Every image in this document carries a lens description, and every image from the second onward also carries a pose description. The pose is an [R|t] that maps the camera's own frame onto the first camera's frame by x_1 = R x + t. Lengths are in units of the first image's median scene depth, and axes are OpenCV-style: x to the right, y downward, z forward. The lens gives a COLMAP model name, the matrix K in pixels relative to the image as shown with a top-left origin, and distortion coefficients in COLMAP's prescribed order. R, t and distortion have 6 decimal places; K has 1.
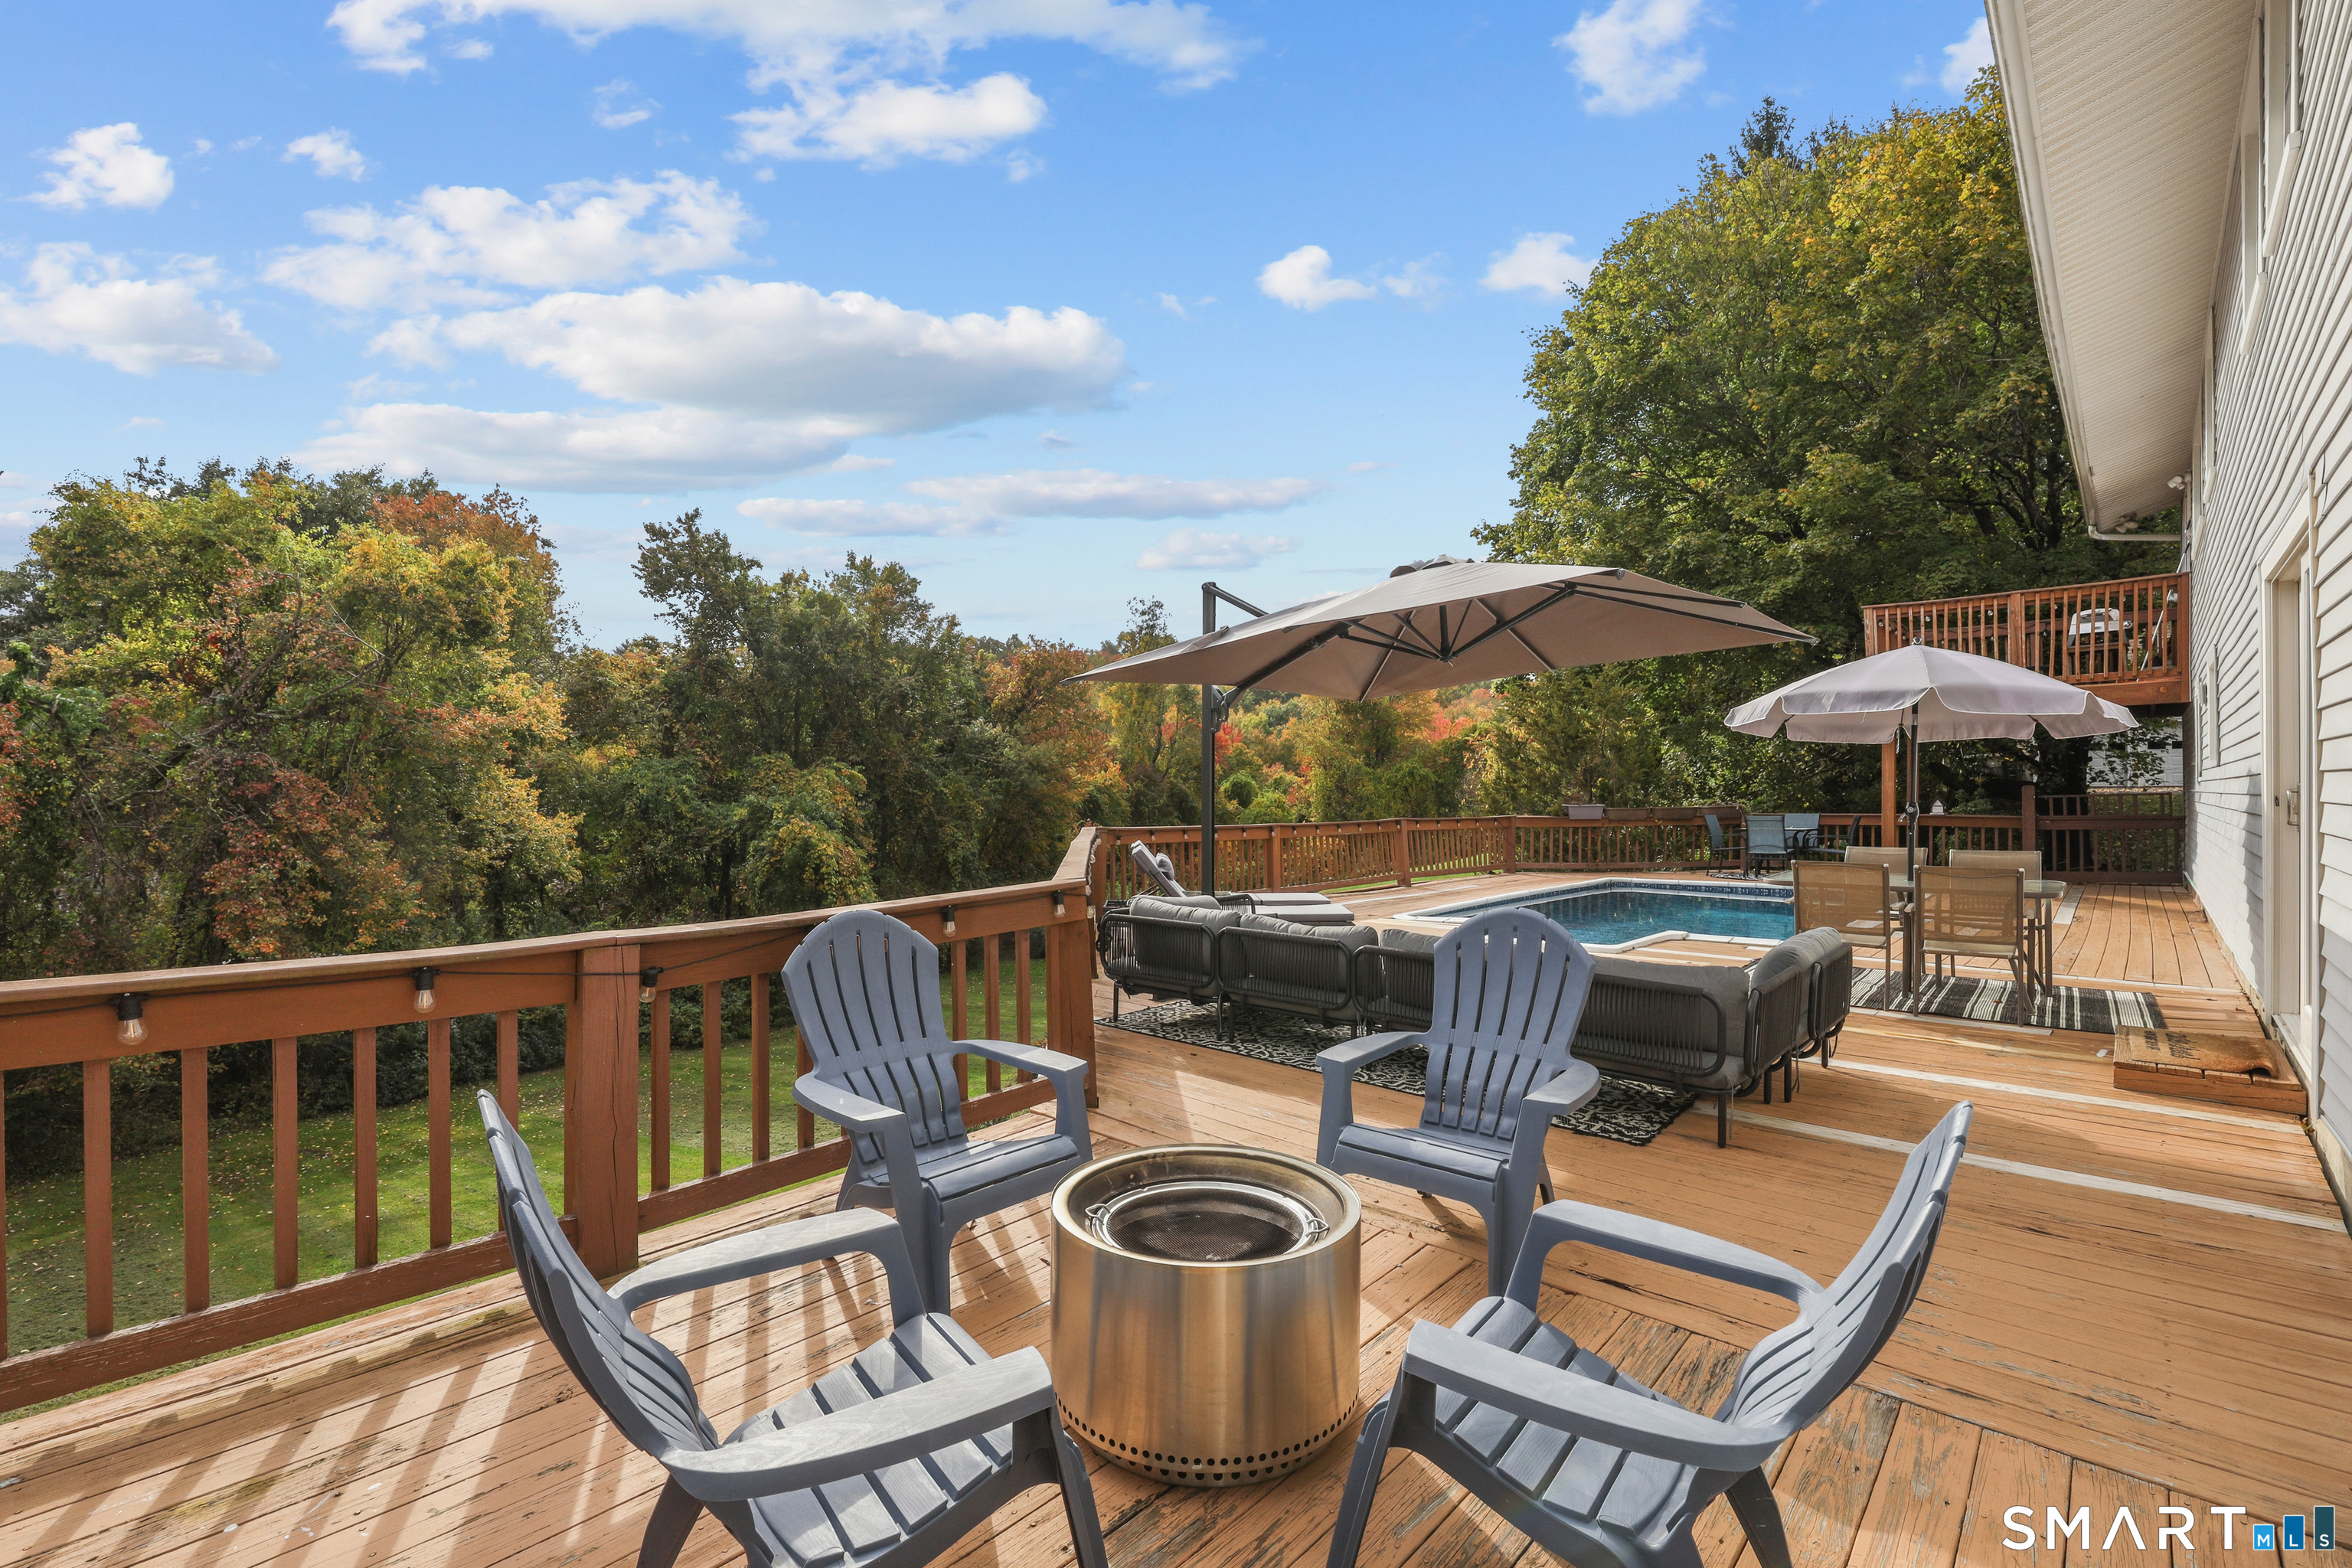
lens RADIAL K [[1154.9, 0, 1182.3], [0, 1154.9, 787.0], [0, 0, 1]] dist [0.002917, -0.000899]
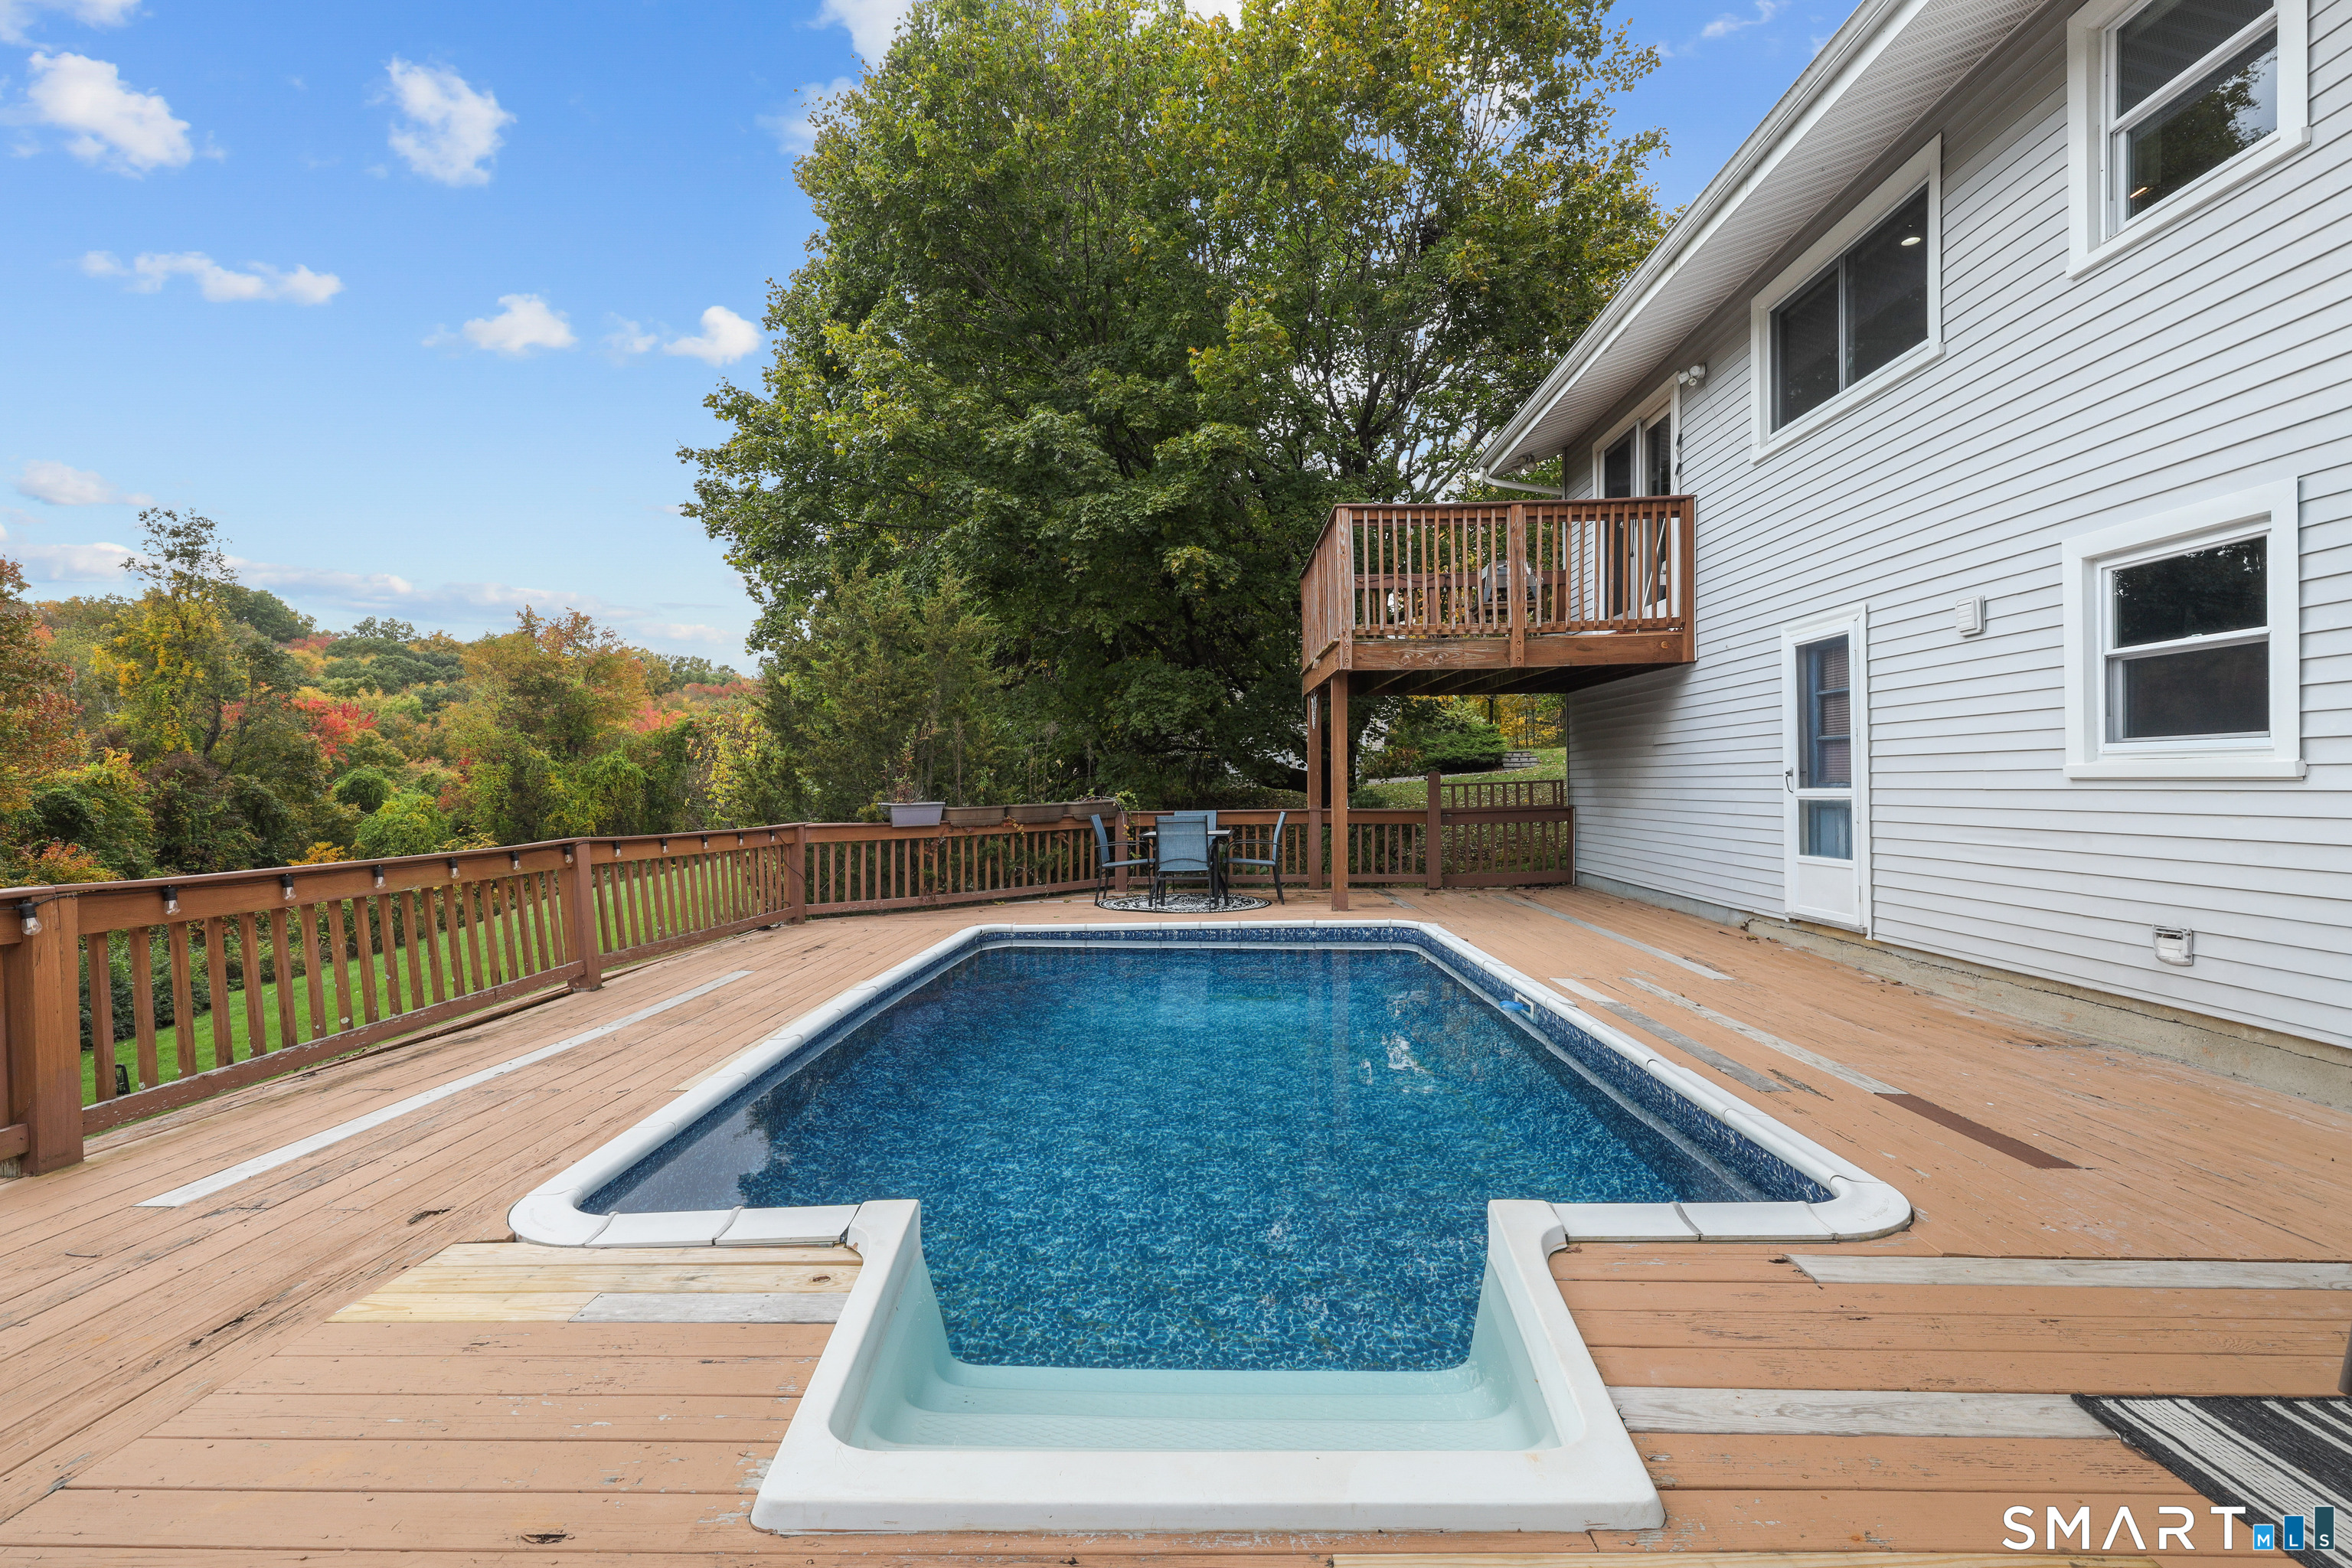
lens RADIAL K [[1063.0, 0, 1183.9], [0, 1063.0, 789.3], [0, 0, 1]] dist [-0.002102, 0.000492]
pose [[0.773733, -0.007409, 0.633469, 0.028368], [0.005646, 0.999973, 0.004800, 0.001658], [-0.633487, -0.000137, 0.773753, 0.134865]]
